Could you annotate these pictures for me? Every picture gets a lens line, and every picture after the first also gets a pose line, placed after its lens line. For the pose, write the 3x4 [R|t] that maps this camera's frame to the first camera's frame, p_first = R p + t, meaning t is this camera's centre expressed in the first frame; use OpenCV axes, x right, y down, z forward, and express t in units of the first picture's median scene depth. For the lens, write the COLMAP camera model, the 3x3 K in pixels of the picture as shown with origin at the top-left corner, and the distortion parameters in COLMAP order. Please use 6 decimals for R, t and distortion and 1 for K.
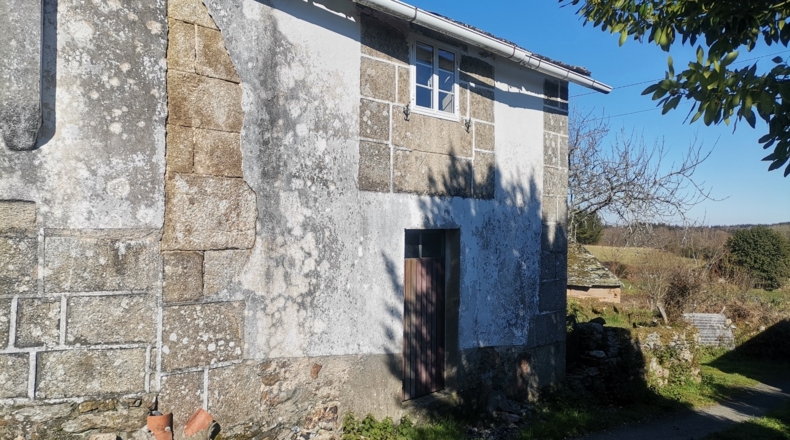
lens RADIAL K [[587.8, 0, 395.0], [0, 587.8, 220.0], [0, 0, 1]] dist [0.049272, 0.000670]
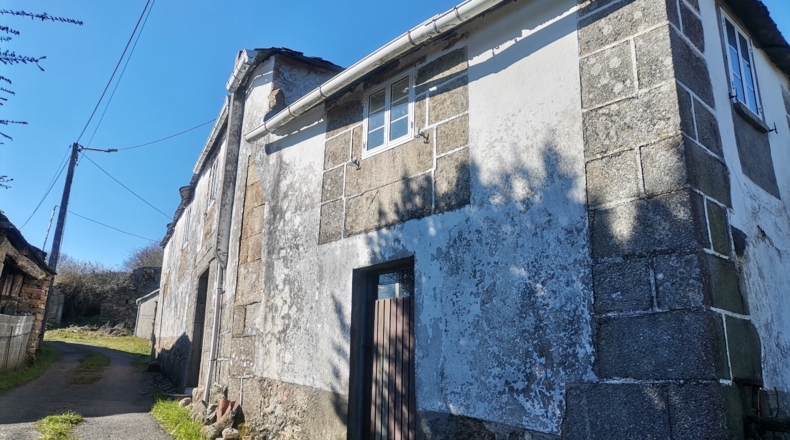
lens RADIAL K [[587.8, 0, 395.0], [0, 587.8, 220.0], [0, 0, 1]] dist [0.049272, 0.000670]
pose [[-0.023118, -0.292677, -0.955932, 1.012375], [-0.007972, 0.956211, -0.292570, 0.230978], [0.999701, 0.000857, -0.024439, 1.089962]]
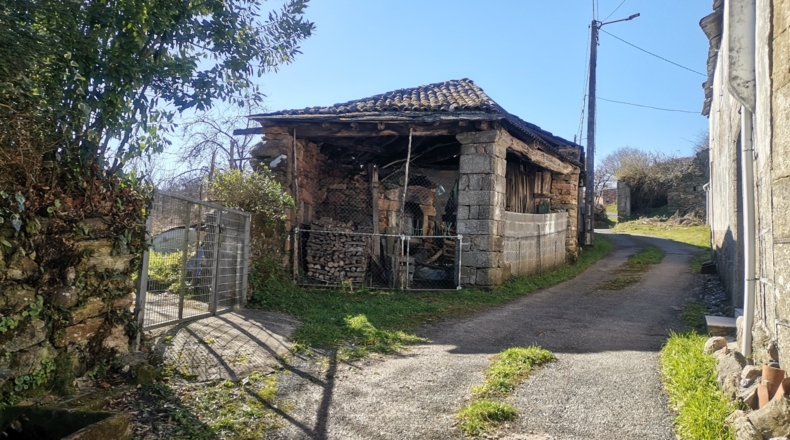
lens RADIAL K [[587.8, 0, 395.0], [0, 587.8, 220.0], [0, 0, 1]] dist [0.049272, 0.000670]
pose [[-0.804247, -0.085058, -0.588177, 0.416230], [-0.041474, 0.995325, -0.087226, 0.150392], [0.592846, -0.045757, -0.804015, 0.978234]]
